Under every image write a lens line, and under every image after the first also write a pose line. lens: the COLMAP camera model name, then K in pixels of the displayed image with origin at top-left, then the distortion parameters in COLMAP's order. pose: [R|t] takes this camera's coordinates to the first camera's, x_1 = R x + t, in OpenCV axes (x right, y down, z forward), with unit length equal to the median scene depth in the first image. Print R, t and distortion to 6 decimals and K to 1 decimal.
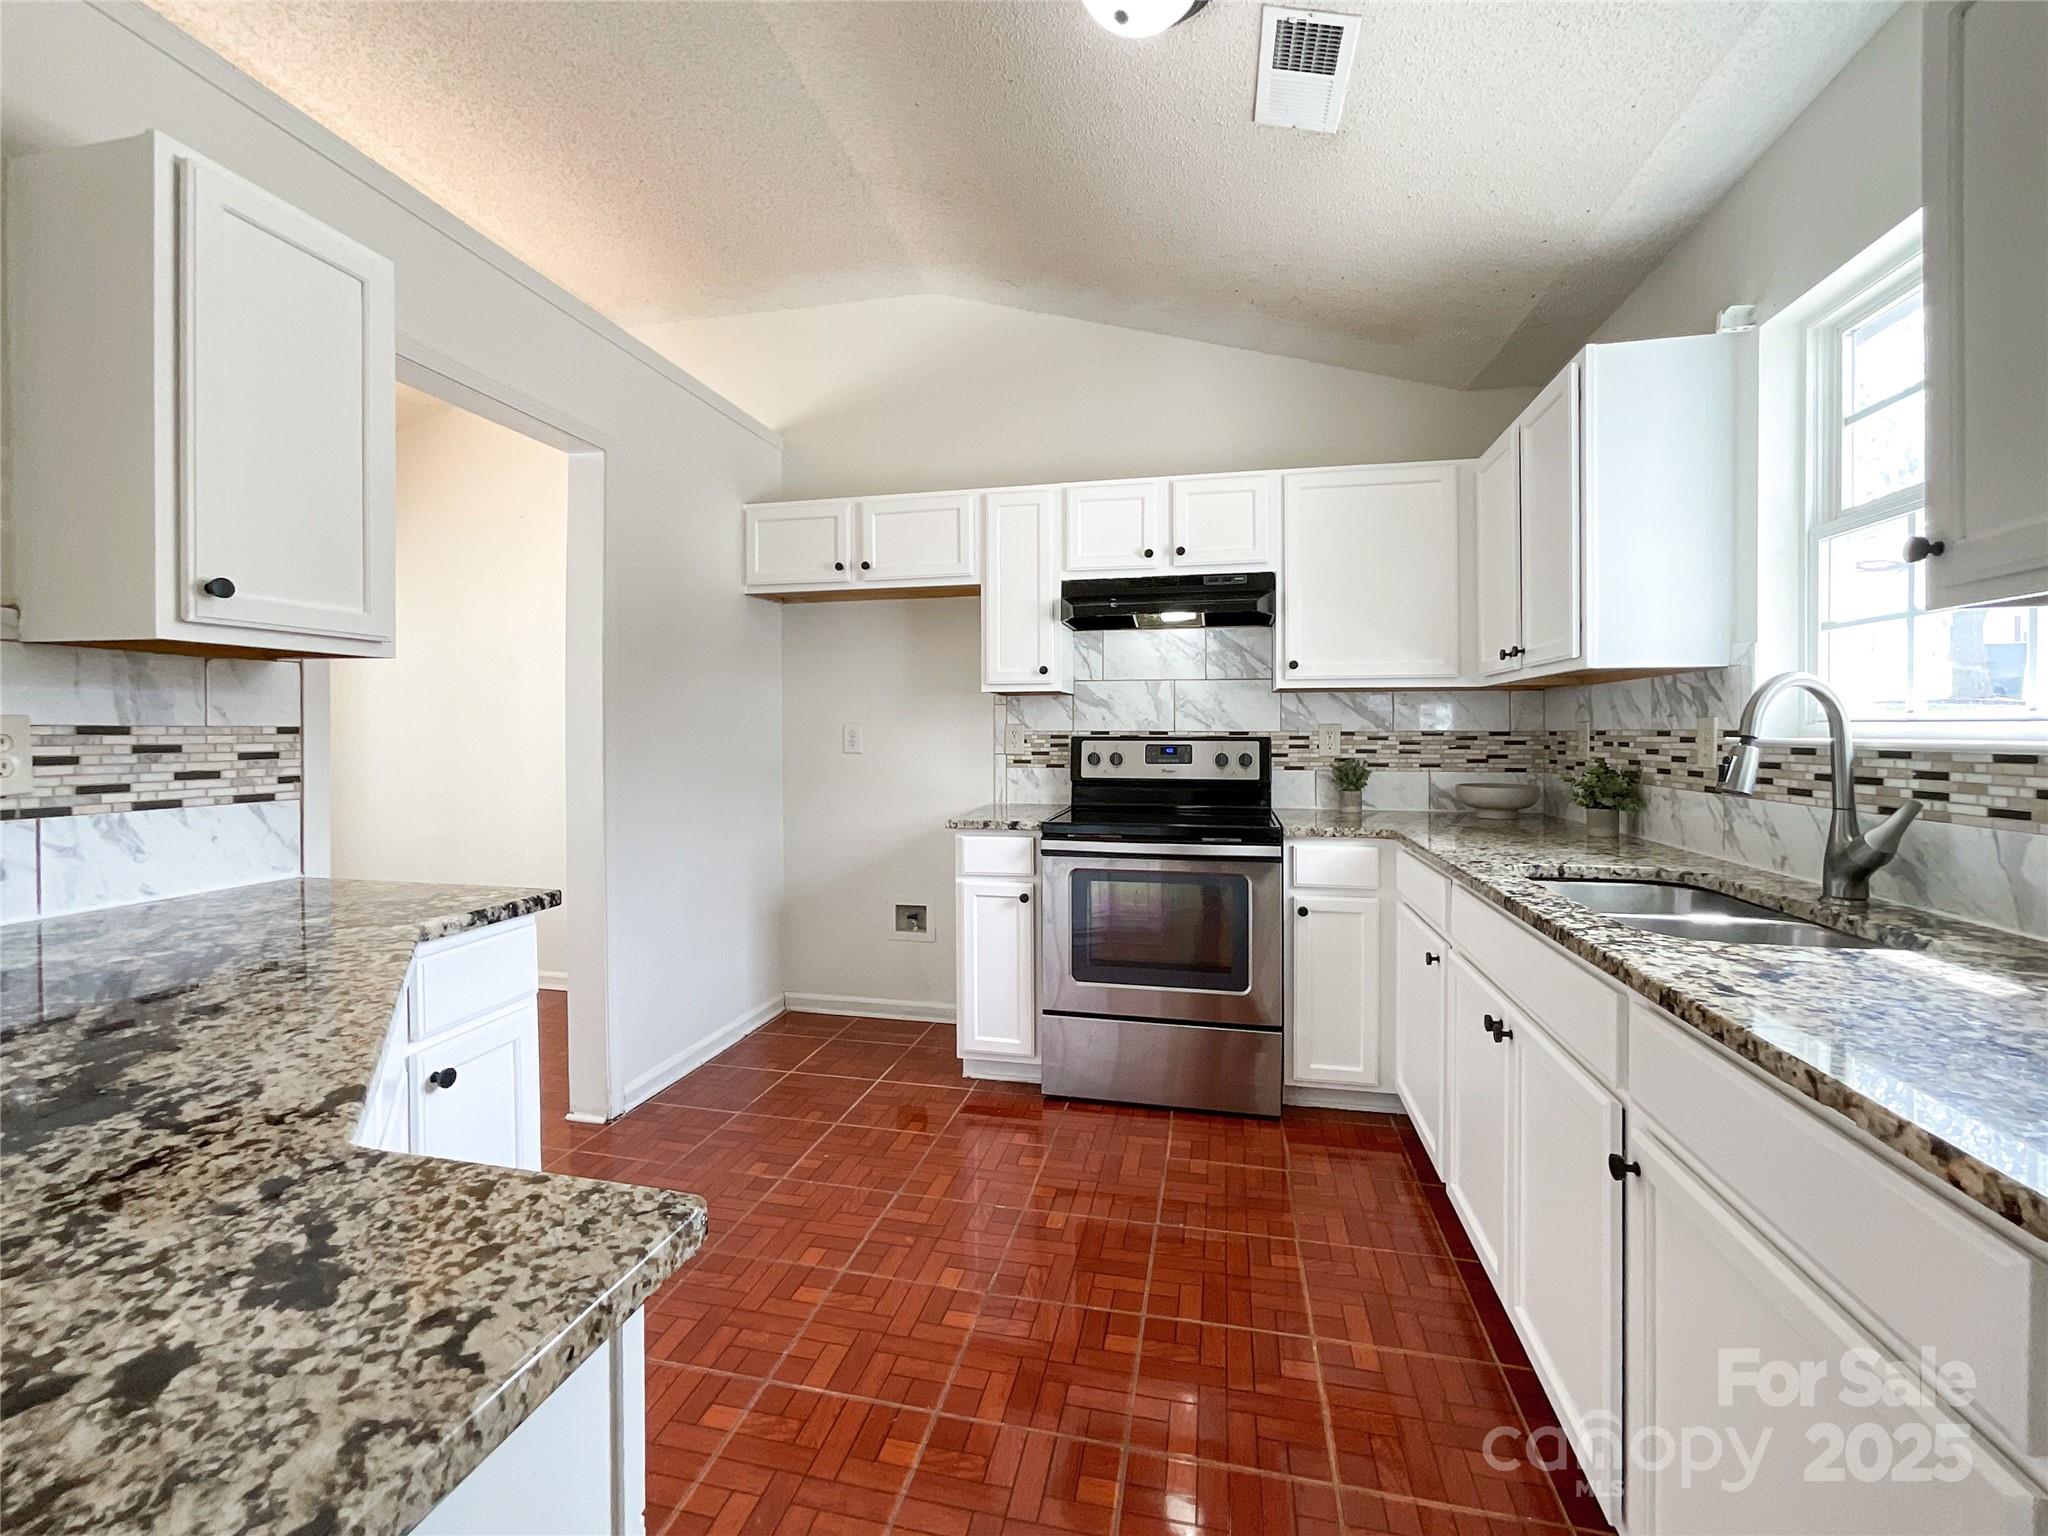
lens RADIAL K [[859.1, 0, 1025.2], [0, 859.1, 735.7], [0, 0, 1]] dist [-0.008093, 0.000242]
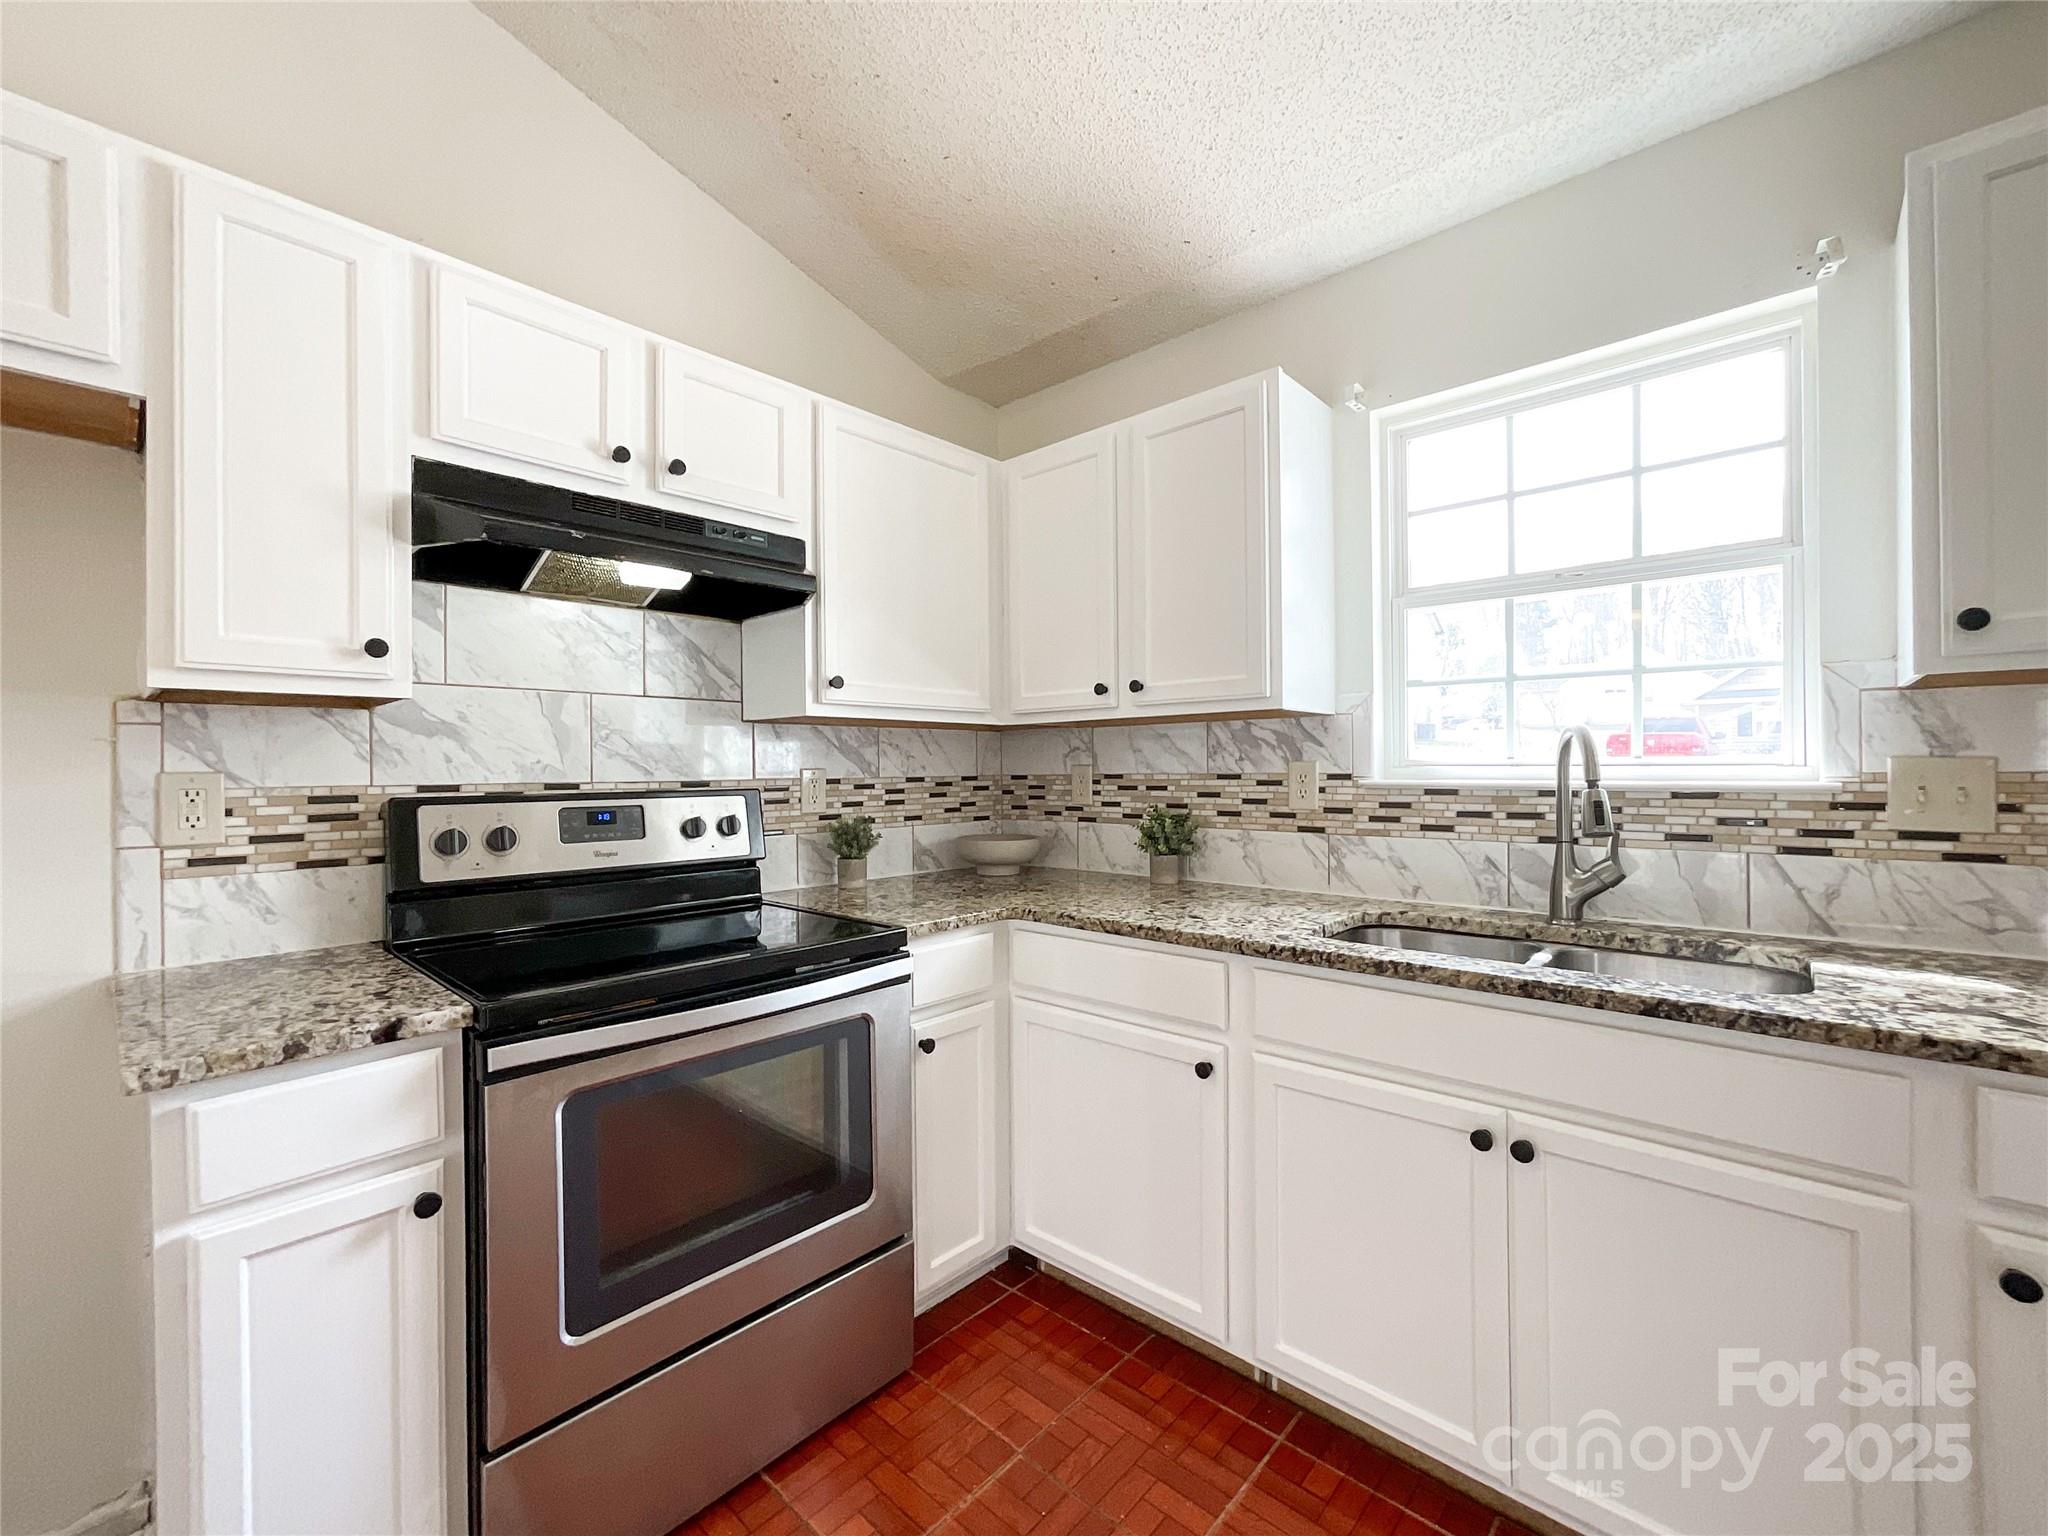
lens RADIAL K [[852.0, 0, 1024.0], [0, 852.0, 768.0], [0, 0, 1]] dist [-0.009090, 0.000380]
pose [[0.493480, -0.004665, 0.869745, -0.247994], [0.013913, 0.999900, -0.002531, -0.013345], [-0.869646, 0.013350, 0.493496, 0.657853]]
